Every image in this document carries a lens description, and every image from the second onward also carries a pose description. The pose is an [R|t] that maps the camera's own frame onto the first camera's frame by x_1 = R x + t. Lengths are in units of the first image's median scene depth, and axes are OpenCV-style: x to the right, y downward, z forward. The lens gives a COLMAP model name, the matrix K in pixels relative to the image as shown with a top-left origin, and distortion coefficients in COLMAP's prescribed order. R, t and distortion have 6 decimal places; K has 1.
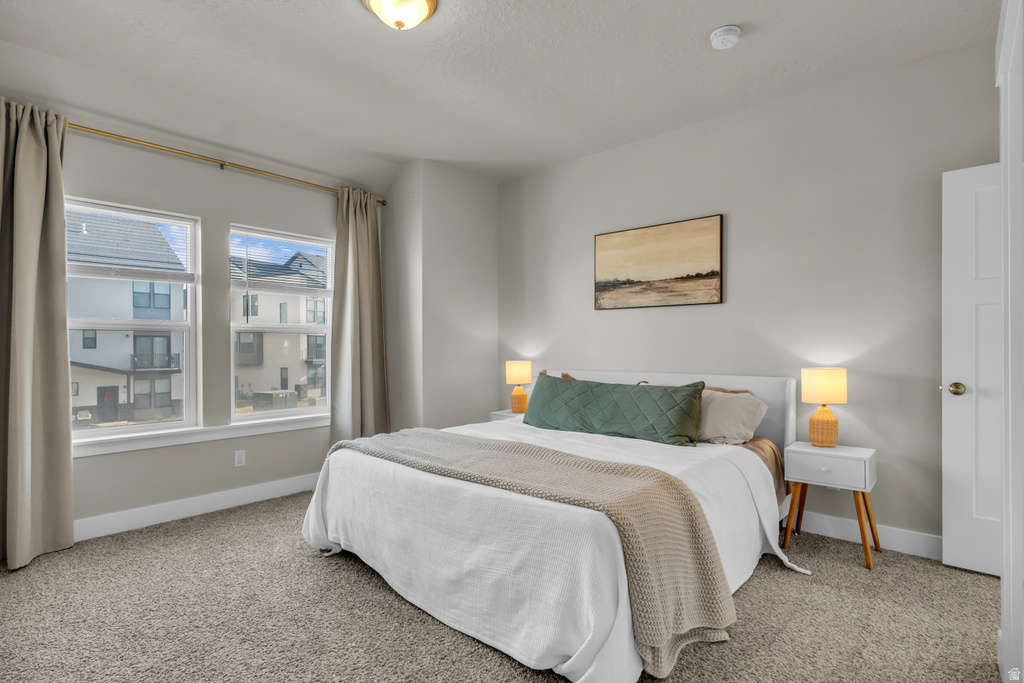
lens RADIAL K [[496.0, 0, 517.0], [0, 496.0, 347.6], [0, 0, 1]] dist [0.001642, 0.000403]
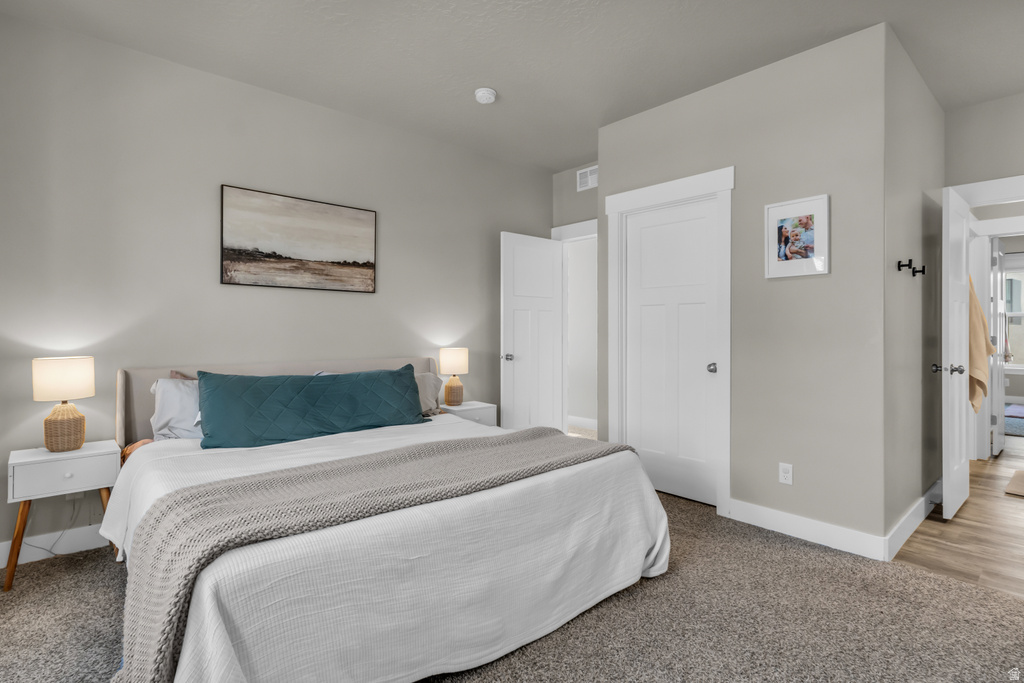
lens RADIAL K [[496.0, 0, 518.8], [0, 496.0, 330.9], [0, 0, 1]] dist [0.001642, 0.000403]
pose [[0.142377, 0.005723, 0.989796, -0.596884], [0.001383, 0.999981, -0.005981, 0.000363], [-0.989811, 0.002220, 0.142367, 0.515873]]
